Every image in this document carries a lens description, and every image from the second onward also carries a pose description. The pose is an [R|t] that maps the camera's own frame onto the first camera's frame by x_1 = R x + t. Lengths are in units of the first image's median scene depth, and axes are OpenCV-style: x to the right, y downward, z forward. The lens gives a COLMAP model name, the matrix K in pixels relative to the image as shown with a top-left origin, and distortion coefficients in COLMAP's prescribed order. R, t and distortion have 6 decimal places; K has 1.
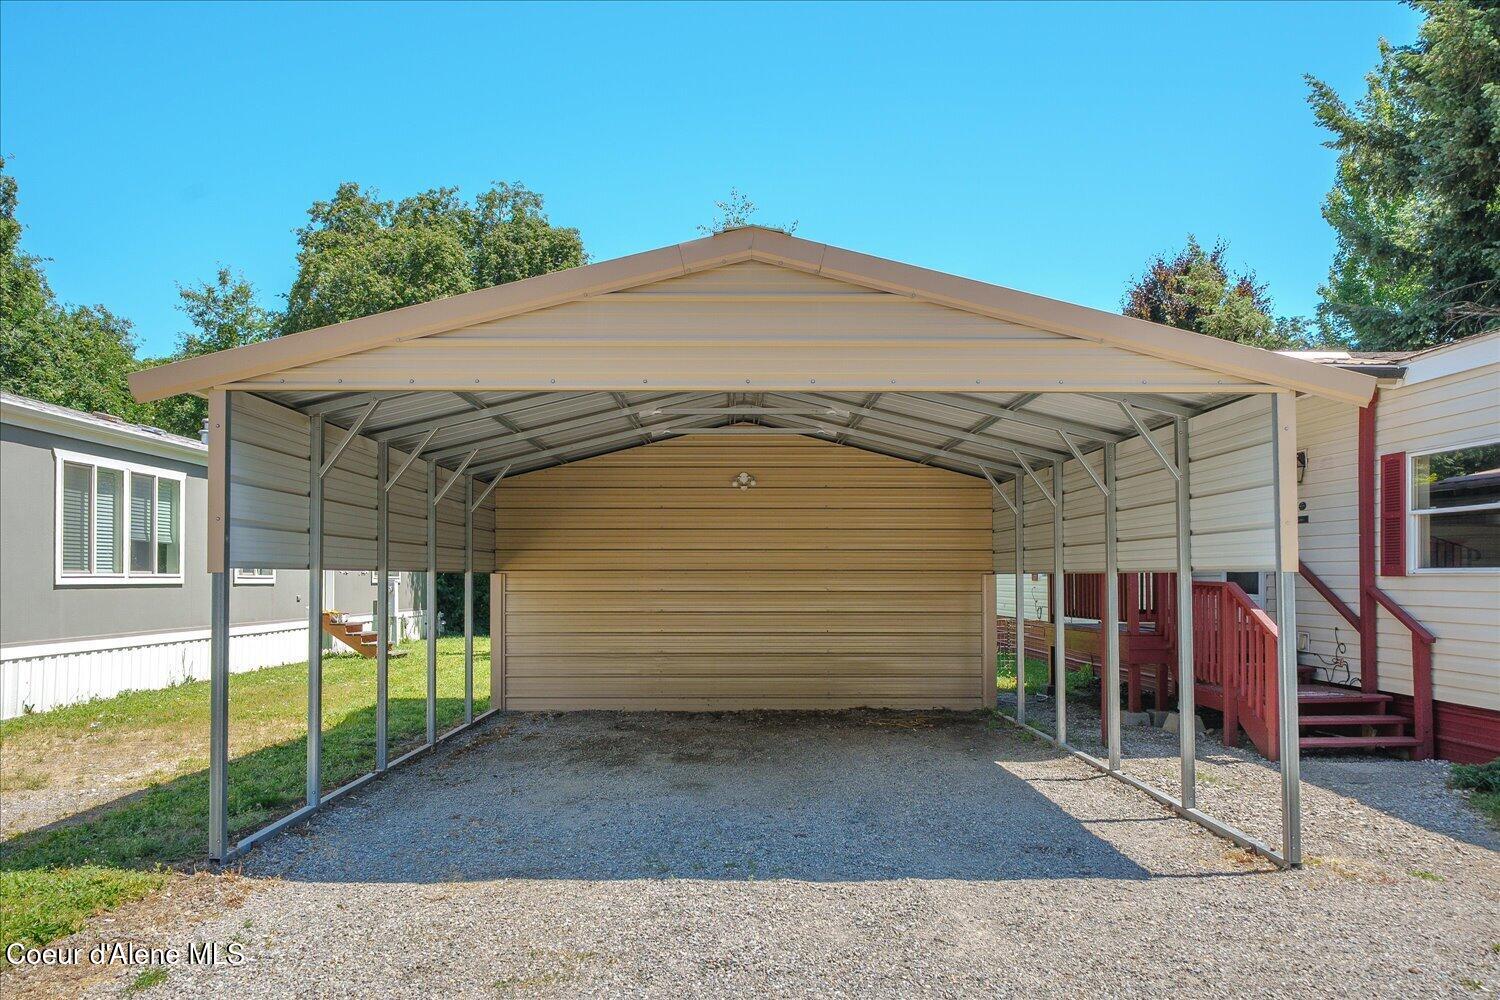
lens RADIAL K [[1048.7, 0, 736.9], [0, 1048.7, 555.2], [0, 0, 1]] dist [0.008572, 0.004312]
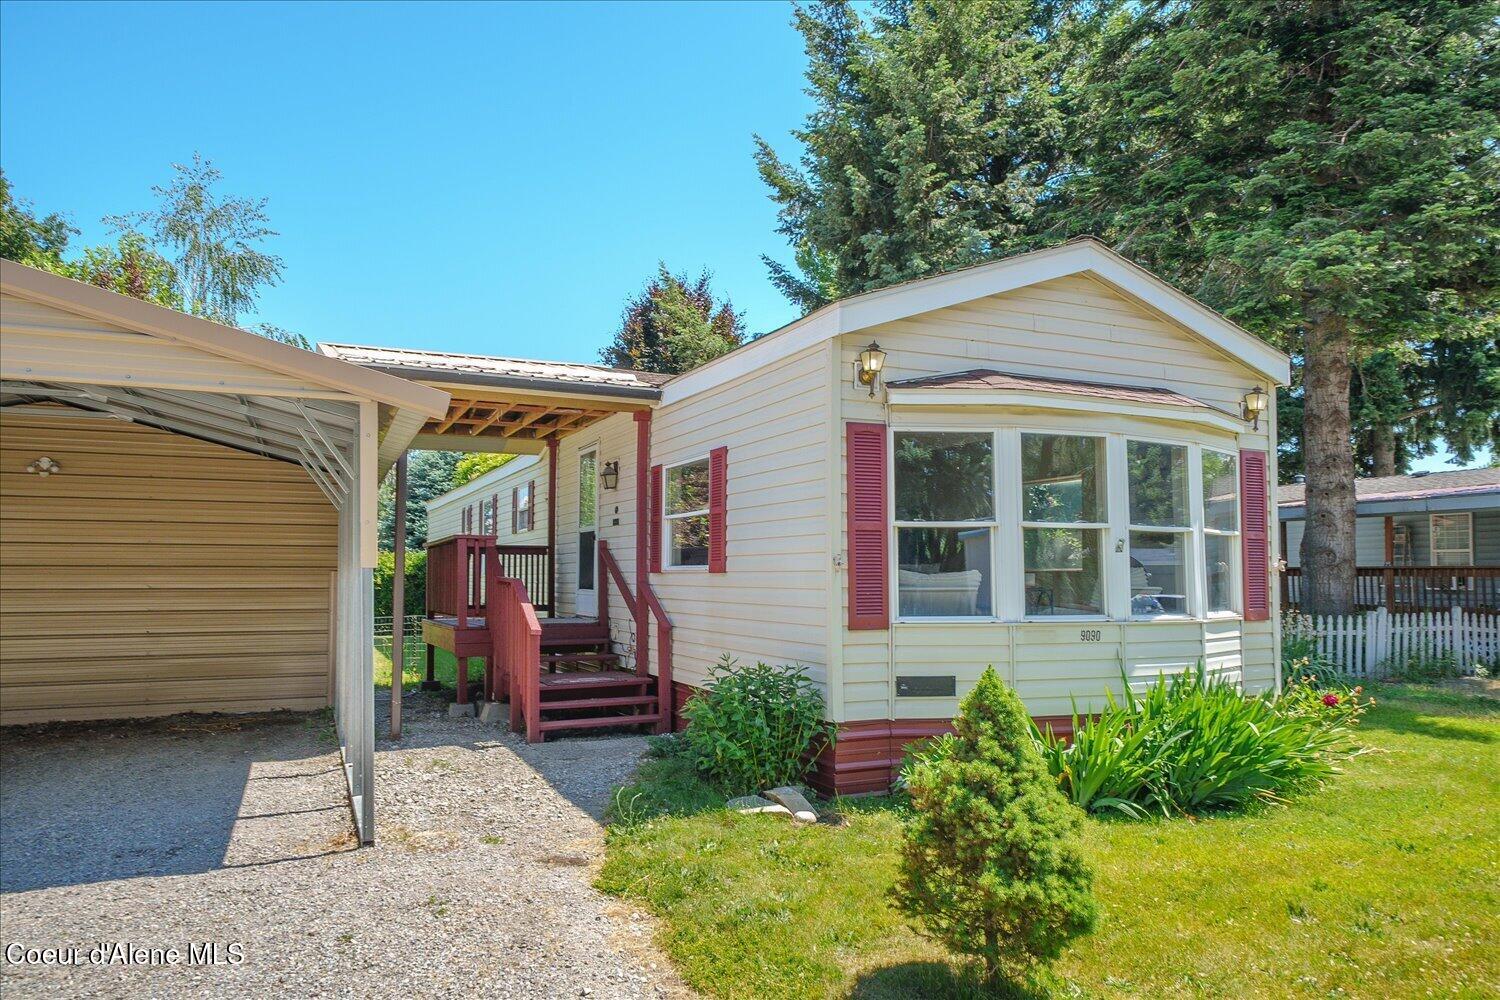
lens RADIAL K [[1048.7, 0, 746.2], [0, 1048.7, 507.1], [0, 0, 1]] dist [0.008572, 0.004312]
pose [[0.920762, 0.025673, 0.389280, 0.208163], [-0.008755, 0.998941, -0.045171, -0.000278], [-0.390027, 0.038183, 0.920011, -0.064288]]
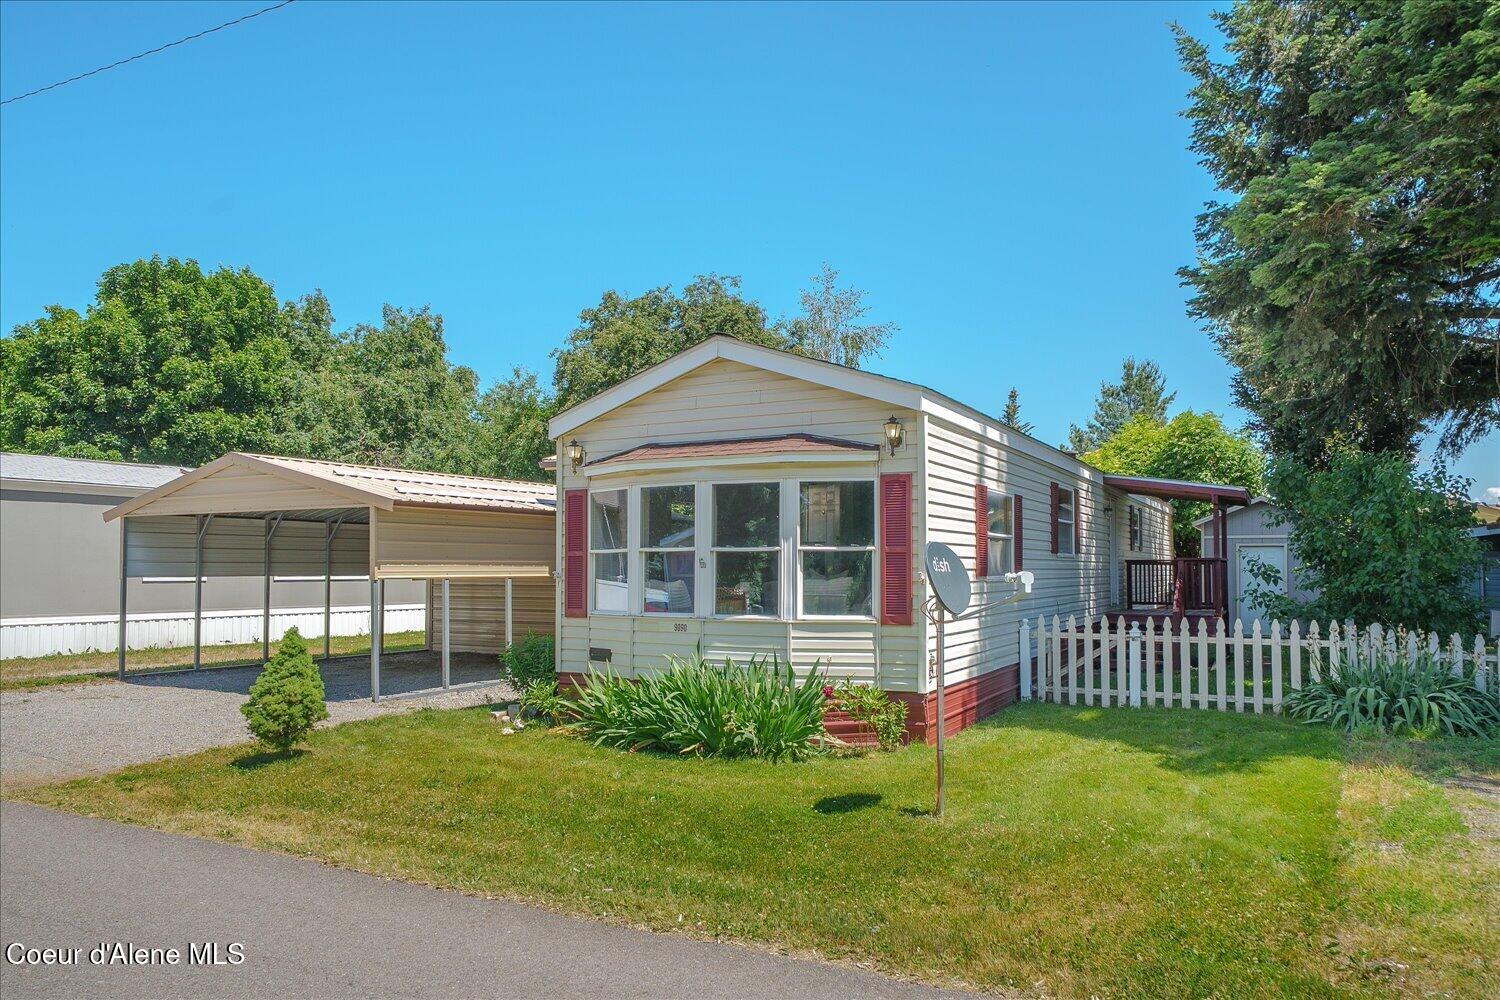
lens RADIAL K [[1048.7, 0, 732.1], [0, 1048.7, 550.2], [0, 0, 1]] dist [0.008572, 0.004312]
pose [[0.873783, -0.010345, -0.486206, 3.165824], [0.009762, 0.999945, -0.003731, -0.048856], [0.486218, -0.001487, 0.873836, -0.891430]]
